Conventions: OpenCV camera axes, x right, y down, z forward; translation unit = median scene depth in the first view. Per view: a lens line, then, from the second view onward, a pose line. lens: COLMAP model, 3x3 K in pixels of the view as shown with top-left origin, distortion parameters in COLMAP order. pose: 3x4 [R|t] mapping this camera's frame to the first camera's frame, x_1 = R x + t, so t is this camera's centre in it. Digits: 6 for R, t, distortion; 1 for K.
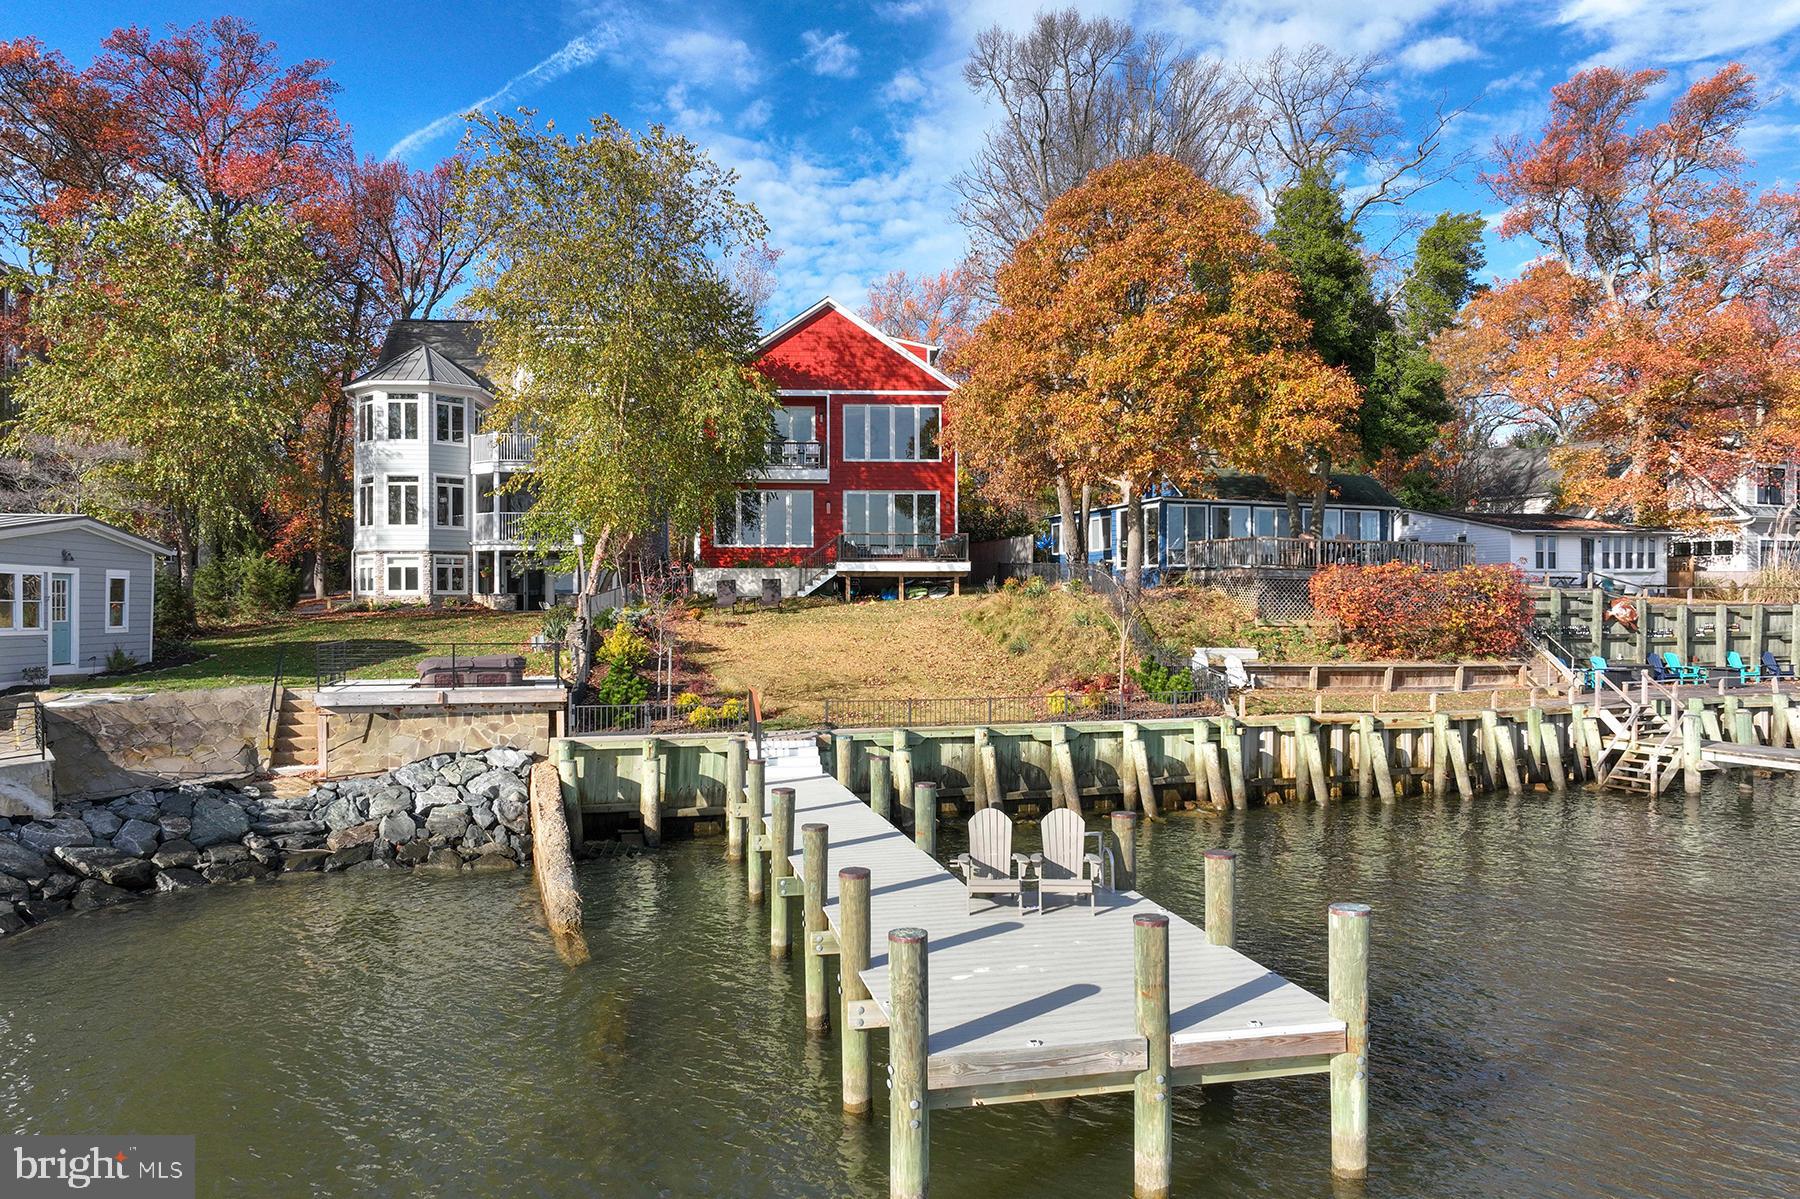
lens RADIAL K [[1244.0, 0, 900.0], [0, 1244.0, 599.5], [0, 0, 1]] dist [0.002354, 0.002460]
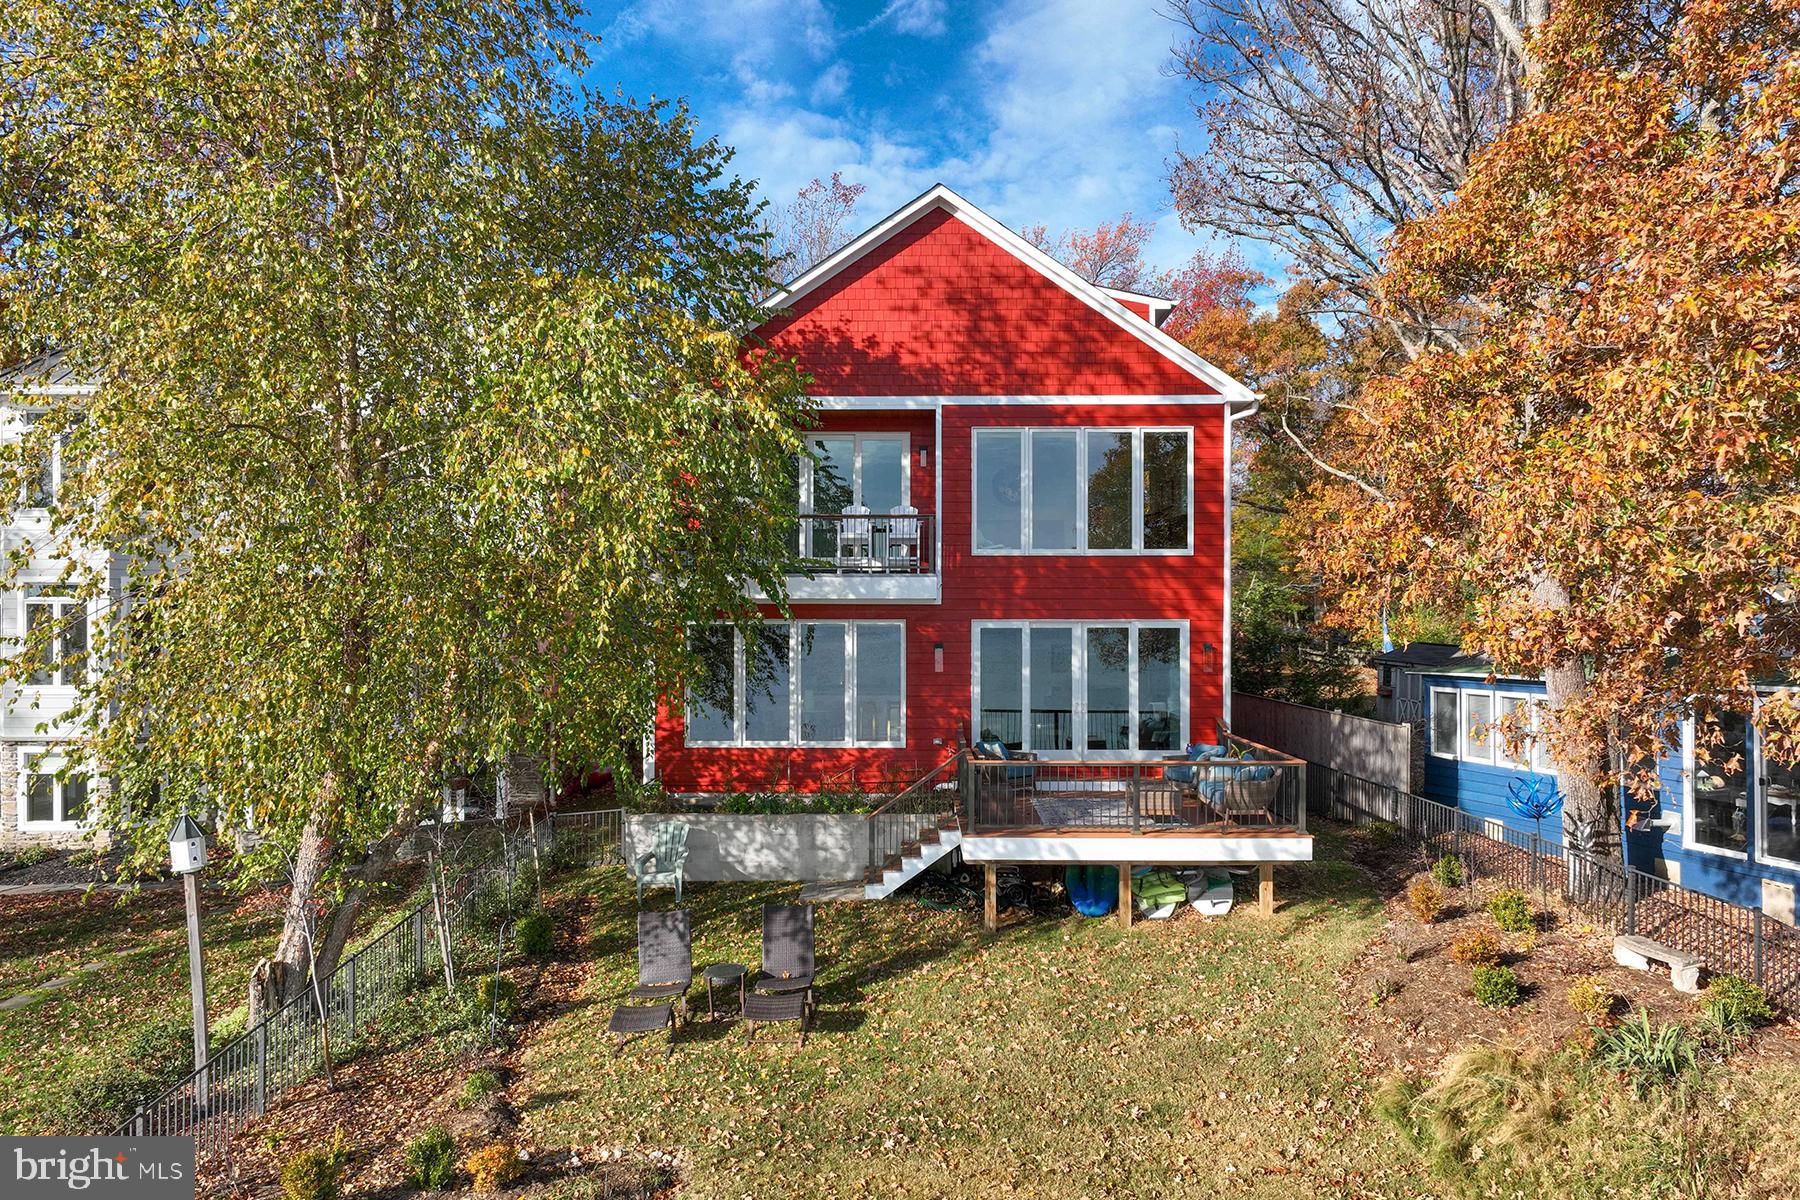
lens RADIAL K [[1212.6, 0, 900.0], [0, 1212.6, 600.0], [0, 0, 1]] dist [-0.005613, -0.001378]
pose [[0.997836, 0.000051, -0.065750, -0.059471], [-0.000080, 1.000000, -0.000441, -0.130993], [0.065750, 0.000445, 0.997836, 0.778889]]
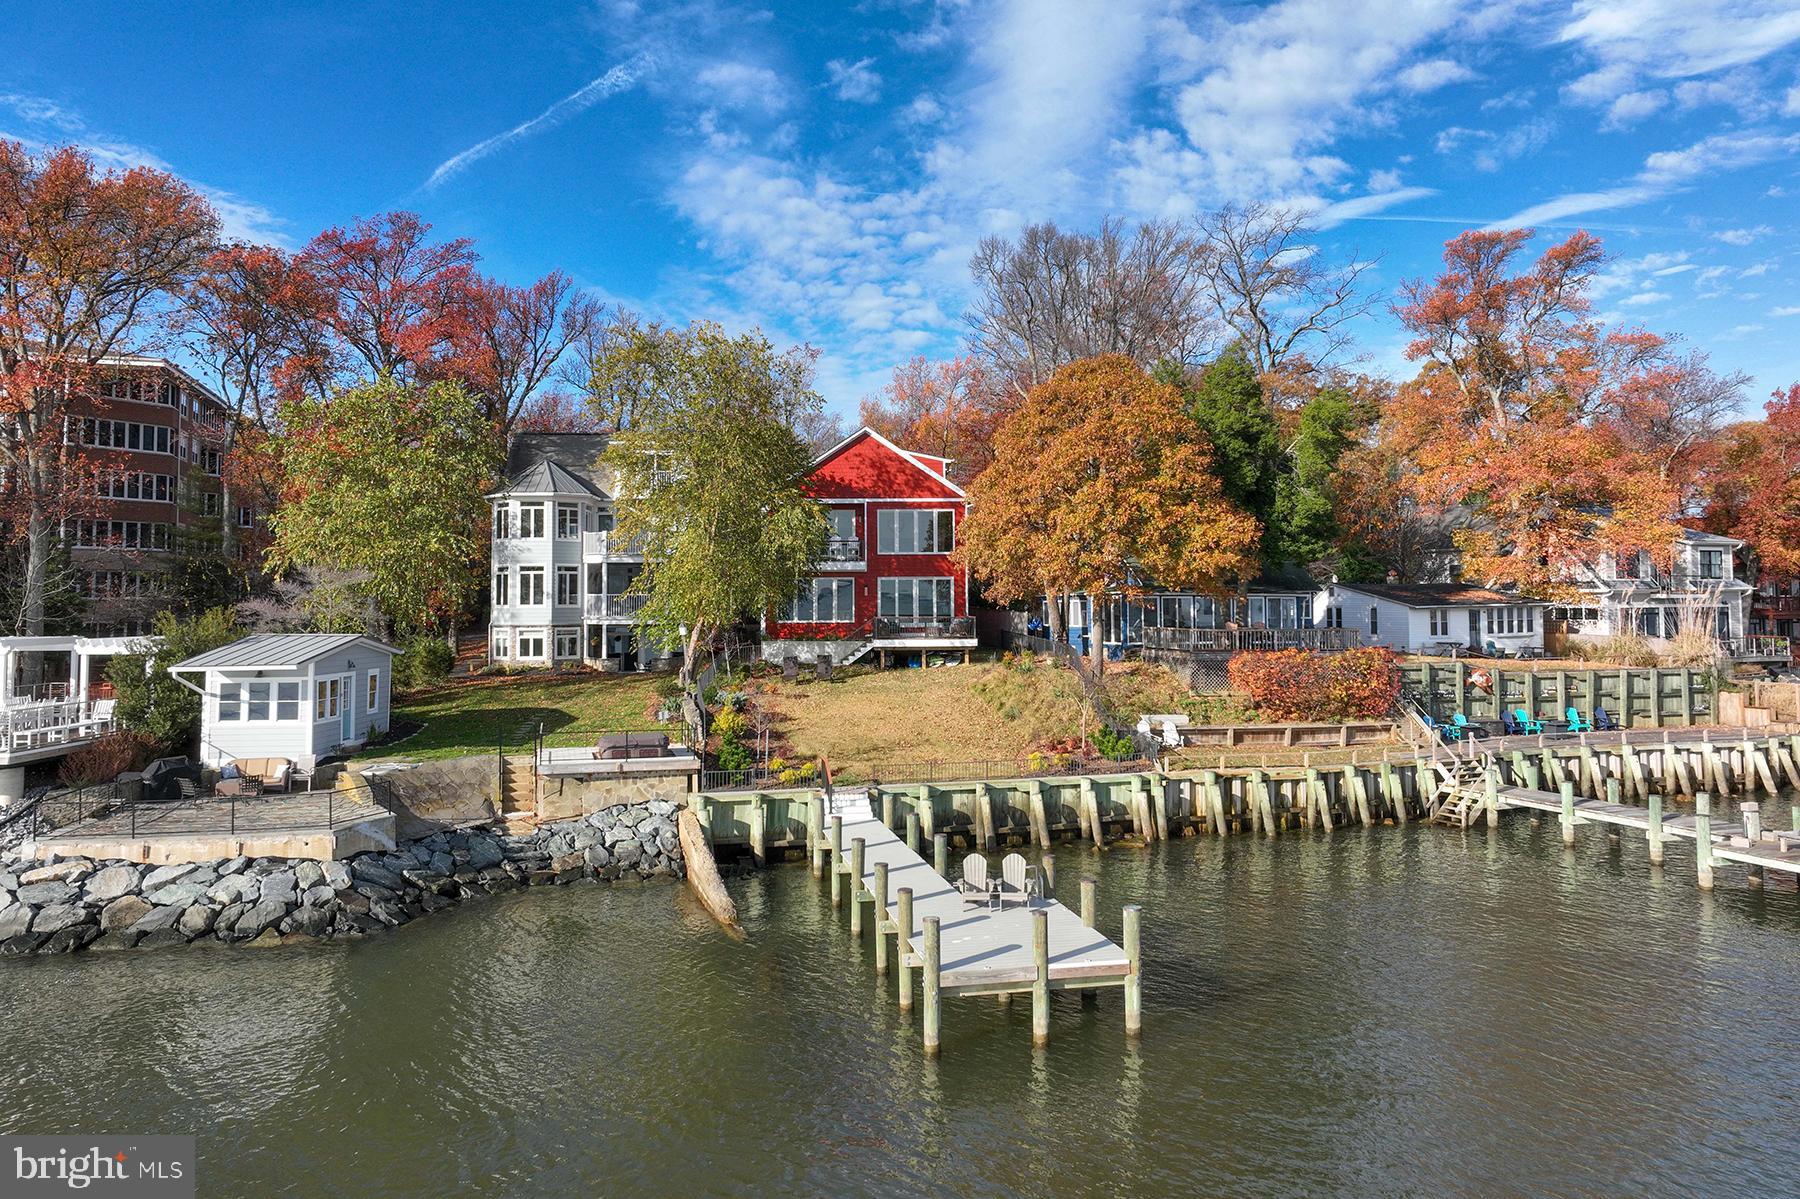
lens RADIAL K [[1249.3, 0, 898.6], [0, 1249.3, 536.0], [0, 0, 1]] dist [0.003931, -0.001286]
pose [[0.999836, -0.005325, -0.017298, -0.002769], [0.004468, 0.998777, -0.049244, -0.092274], [0.017539, 0.049159, 0.998637, -0.381954]]
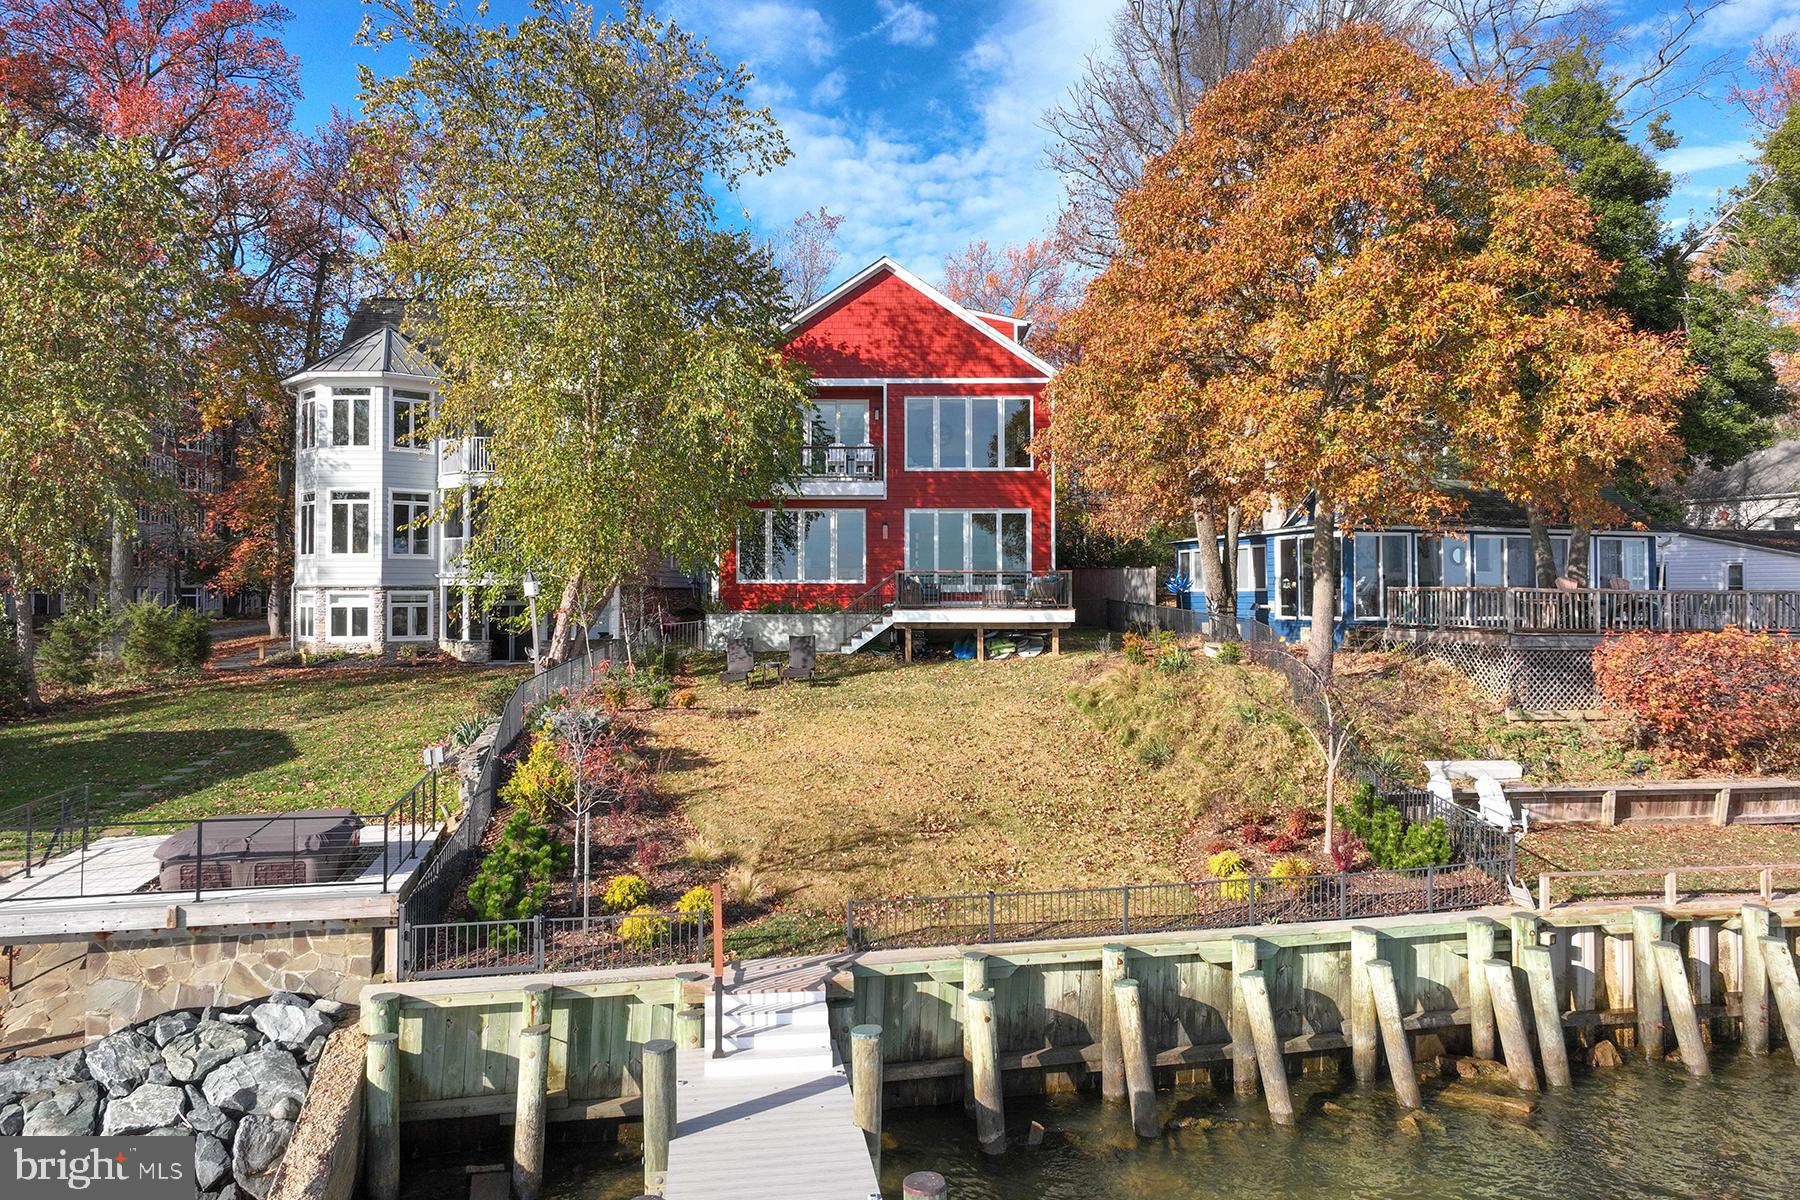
lens RADIAL K [[1238.0, 0, 905.8], [0, 1238.0, 563.2], [0, 0, 1]] dist [0.001962, 0.002824]
pose [[0.998052, -0.001032, -0.062381, 0.003337], [-0.000165, 0.999816, -0.019184, -0.054689], [0.062390, 0.019156, 0.997868, 0.332812]]
